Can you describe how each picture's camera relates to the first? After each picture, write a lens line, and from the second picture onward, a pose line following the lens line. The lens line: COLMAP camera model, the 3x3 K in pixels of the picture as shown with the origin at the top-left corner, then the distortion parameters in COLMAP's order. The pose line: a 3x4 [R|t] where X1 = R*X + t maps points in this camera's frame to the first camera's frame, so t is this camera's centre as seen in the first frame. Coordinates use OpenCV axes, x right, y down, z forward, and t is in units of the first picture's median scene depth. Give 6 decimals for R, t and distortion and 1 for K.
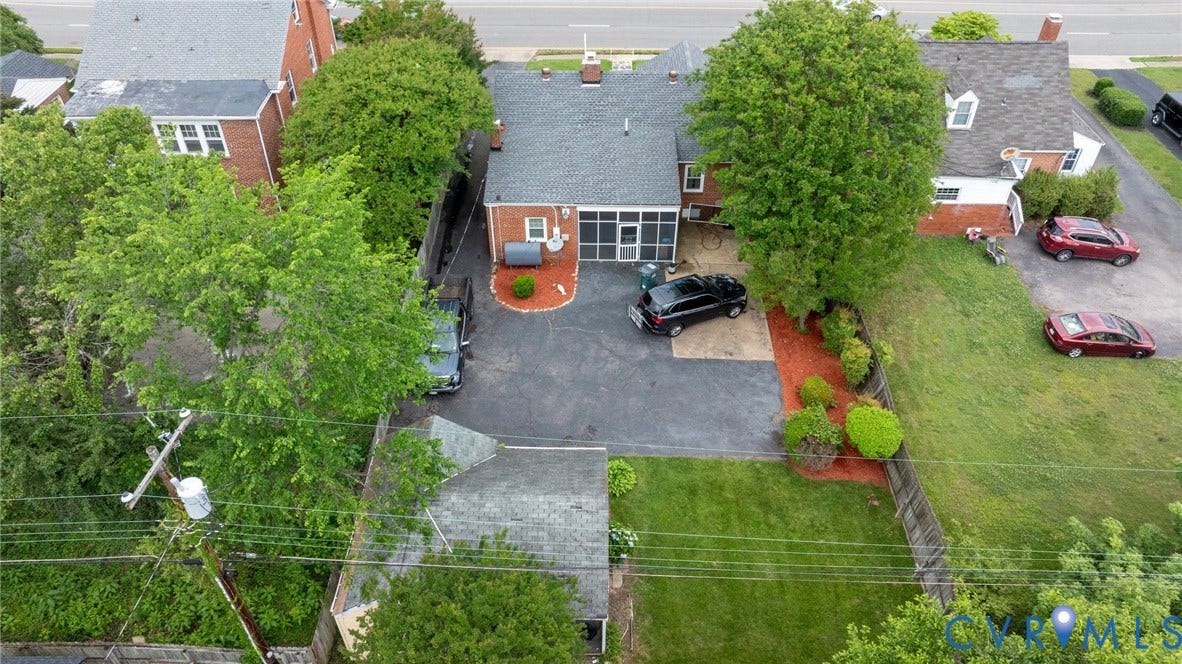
lens RADIAL K [[831.2, 0, 591.0], [0, 831.2, 332.0], [0, 0, 1]] dist [-0.002952, 0.005000]
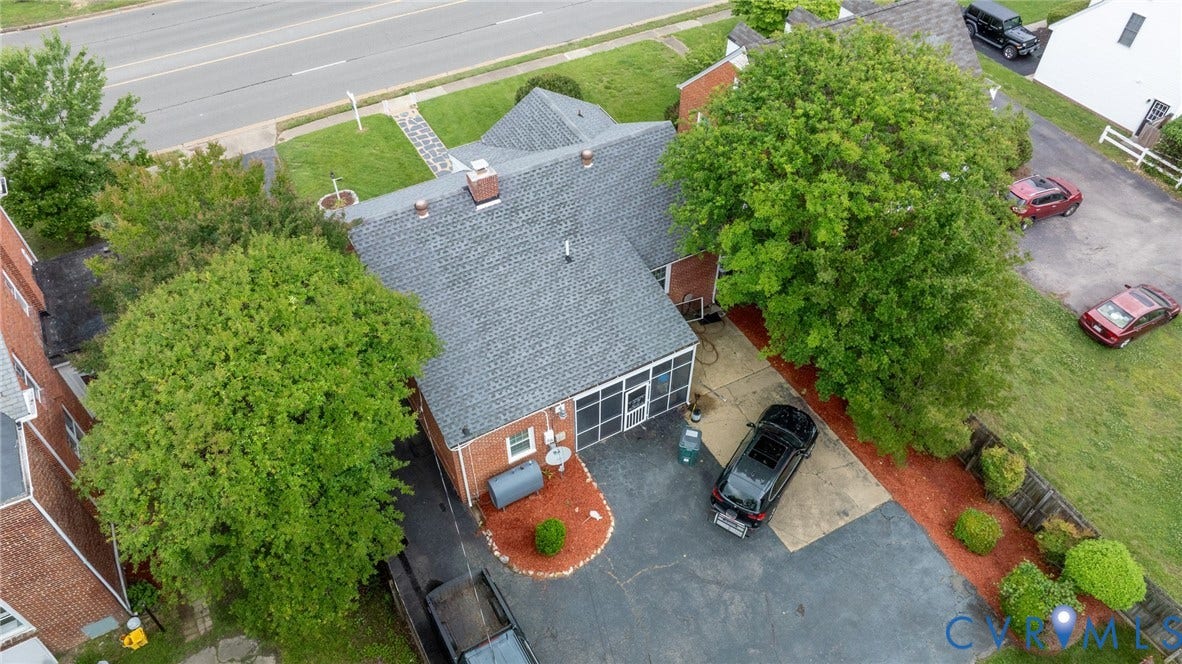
lens RADIAL K [[836.1, 0, 597.5], [0, 836.1, 325.6], [0, 0, 1]] dist [-0.015133, -0.001020]
pose [[0.869721, -0.358024, 0.339711, -0.212726], [0.330595, 0.933683, 0.137635, -0.292588], [-0.366459, -0.007397, 0.930405, 0.341183]]
